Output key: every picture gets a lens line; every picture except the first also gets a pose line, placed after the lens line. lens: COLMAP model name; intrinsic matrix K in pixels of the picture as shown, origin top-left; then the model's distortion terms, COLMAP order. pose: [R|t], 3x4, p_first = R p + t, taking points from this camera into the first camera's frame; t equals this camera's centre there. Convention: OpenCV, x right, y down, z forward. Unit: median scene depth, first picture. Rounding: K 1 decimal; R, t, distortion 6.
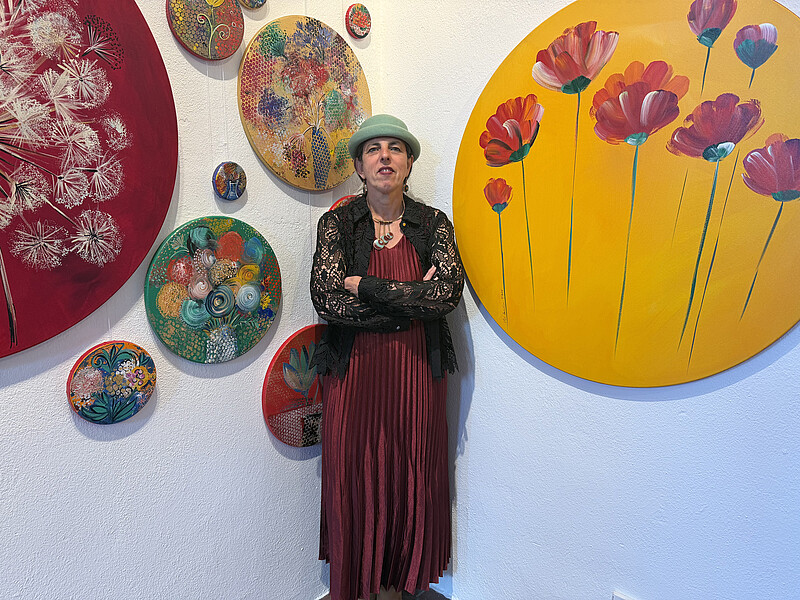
lens RADIAL K [[554.3, 0, 400.0], [0, 554.3, 300.0], [0, 0, 1]] dist [0.002535, -0.026769]
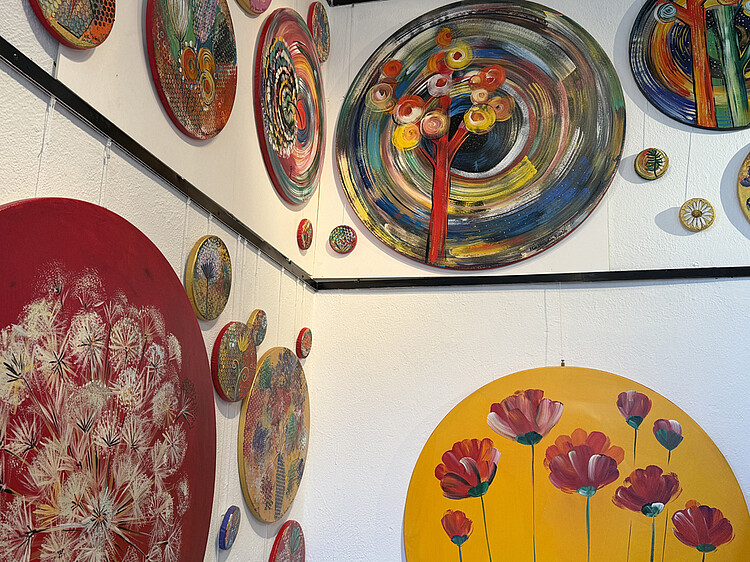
lens RADIAL K [[719.2, 0, 375.0], [0, 719.2, 281.0], [0, 0, 1]] dist [0.108252, -0.190961]
pose [[0.883266, 0.121491, 0.452858, -0.777934], [0.048165, 0.937227, -0.345379, -0.189715], [-0.466391, 0.326873, 0.821969, -0.267475]]
